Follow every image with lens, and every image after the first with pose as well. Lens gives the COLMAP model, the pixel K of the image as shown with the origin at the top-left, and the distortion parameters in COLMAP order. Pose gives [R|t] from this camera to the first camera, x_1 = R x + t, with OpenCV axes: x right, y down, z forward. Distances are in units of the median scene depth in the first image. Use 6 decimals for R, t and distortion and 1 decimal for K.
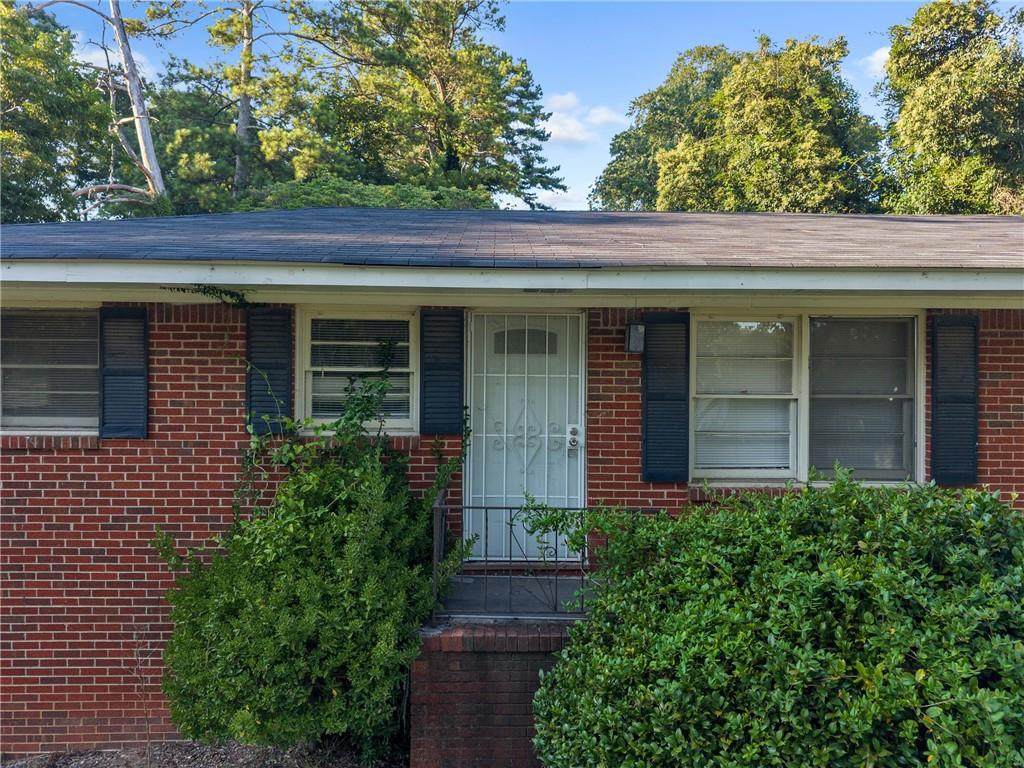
lens RADIAL K [[694.3, 0, 512.0], [0, 694.3, 384.0], [0, 0, 1]] dist [0.015875, -0.002333]
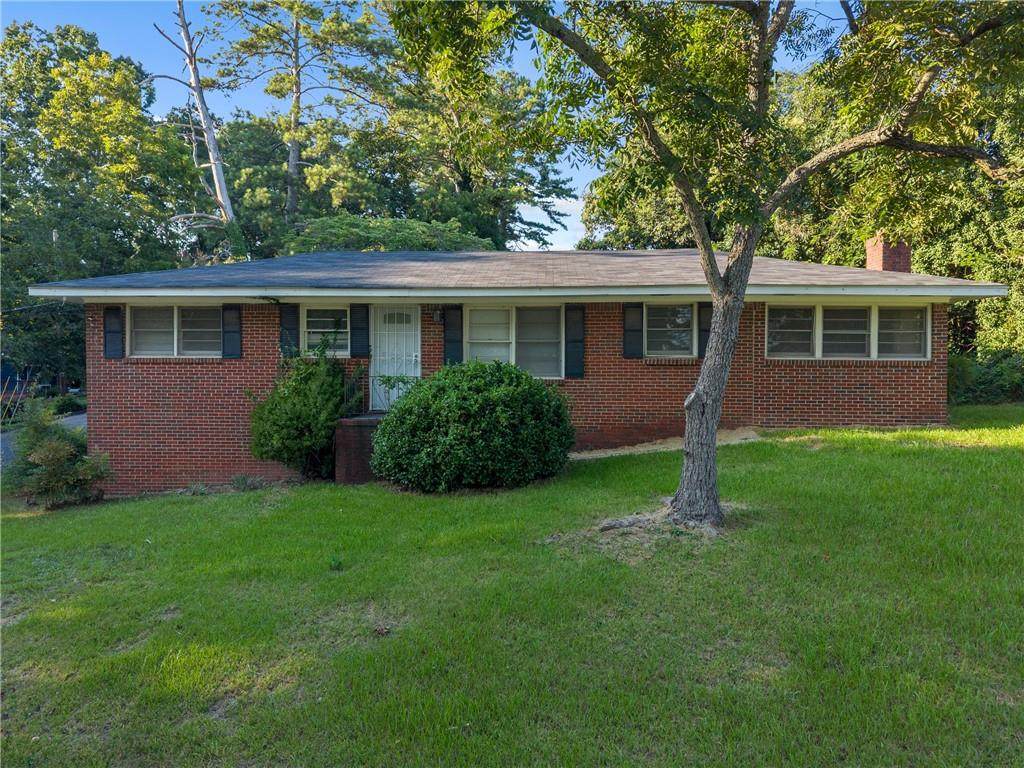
lens RADIAL K [[694.3, 0, 512.0], [0, 694.3, 384.0], [0, 0, 1]] dist [0.015875, -0.002333]
pose [[0.997236, -0.004226, -0.074184, 0.192157], [0.004457, 0.999986, 0.002956, 0.051612], [0.074171, -0.003279, 0.997240, -0.432442]]
